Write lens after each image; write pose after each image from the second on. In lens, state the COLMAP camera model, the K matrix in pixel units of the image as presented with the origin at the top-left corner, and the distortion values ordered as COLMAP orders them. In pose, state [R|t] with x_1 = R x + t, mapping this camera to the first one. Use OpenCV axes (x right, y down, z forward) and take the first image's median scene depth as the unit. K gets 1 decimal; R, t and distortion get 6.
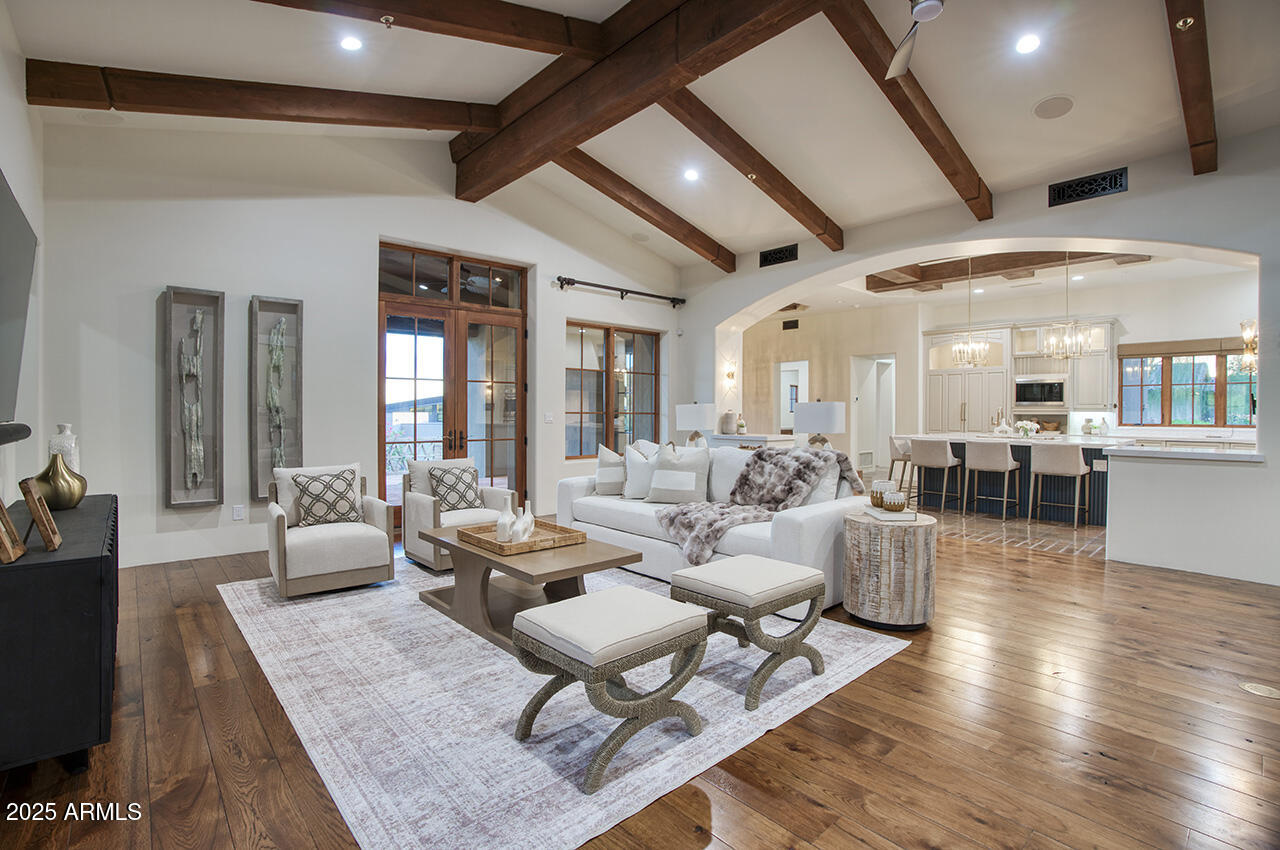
lens RADIAL K [[588.5, 0, 621.8], [0, 588.5, 418.4], [0, 0, 1]] dist [-0.054309, 0.016832]
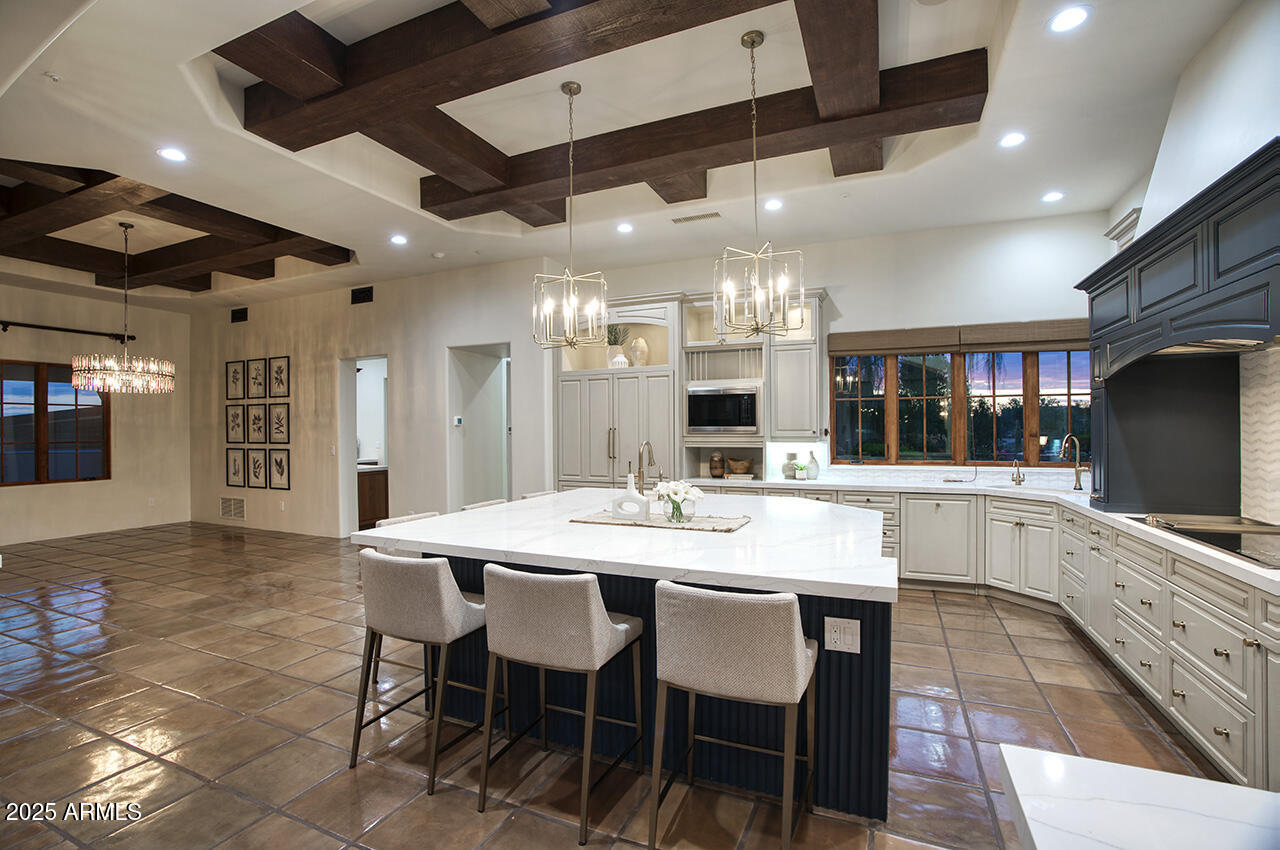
lens RADIAL K [[588.5, 0, 623.1], [0, 588.5, 432.8], [0, 0, 1]] dist [-0.054309, 0.016832]
pose [[0.911105, -0.014644, 0.411915, 0.454606], [0.016125, 0.999870, -0.000120, -0.028174], [-0.411859, 0.006751, 0.911222, 0.579266]]
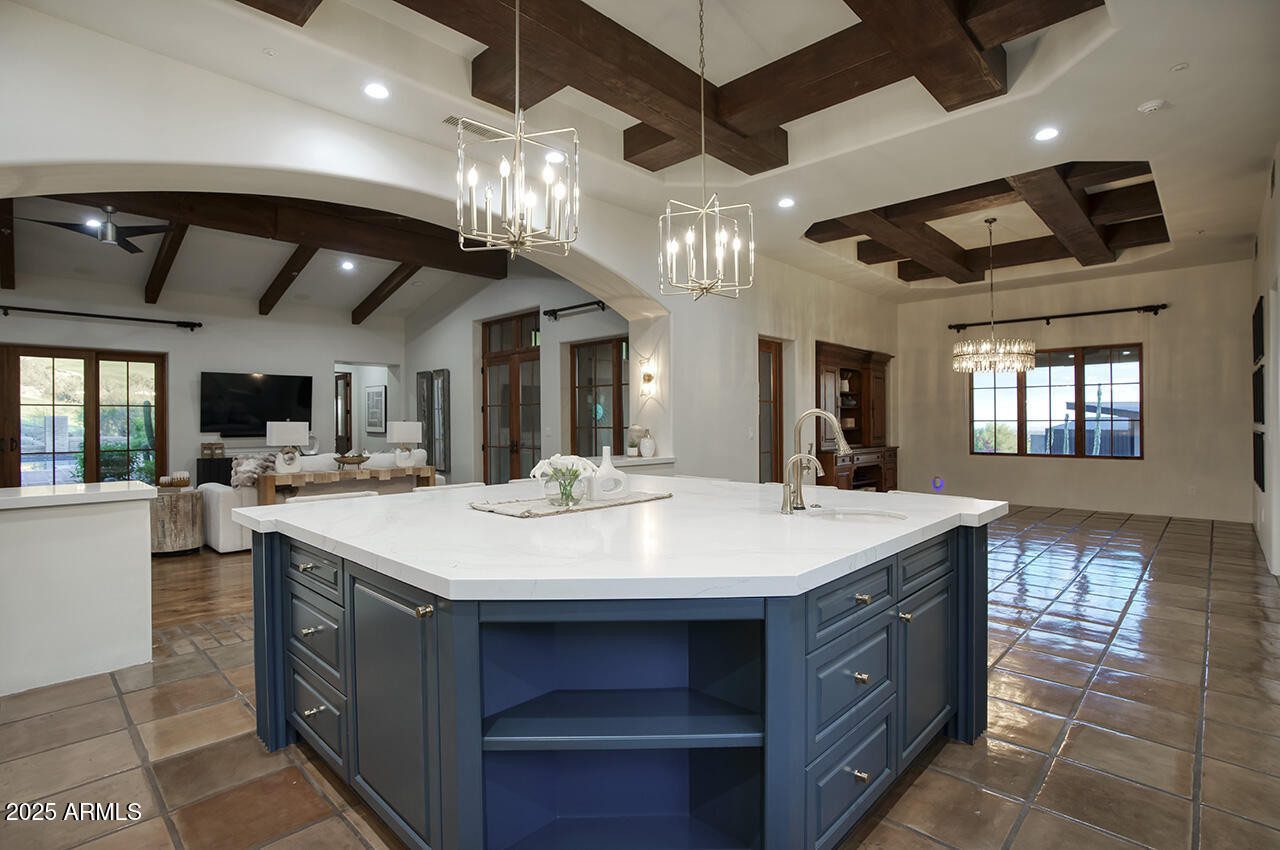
lens RADIAL K [[624.4, 0, 626.5], [0, 624.4, 406.3], [0, 0, 1]] dist [-0.039321, 0.007149]
pose [[0.078108, -0.033068, -0.996396, 0.992177], [-0.006953, 0.999407, -0.033713, -0.010799], [0.996921, 0.009562, 0.077831, 0.928975]]
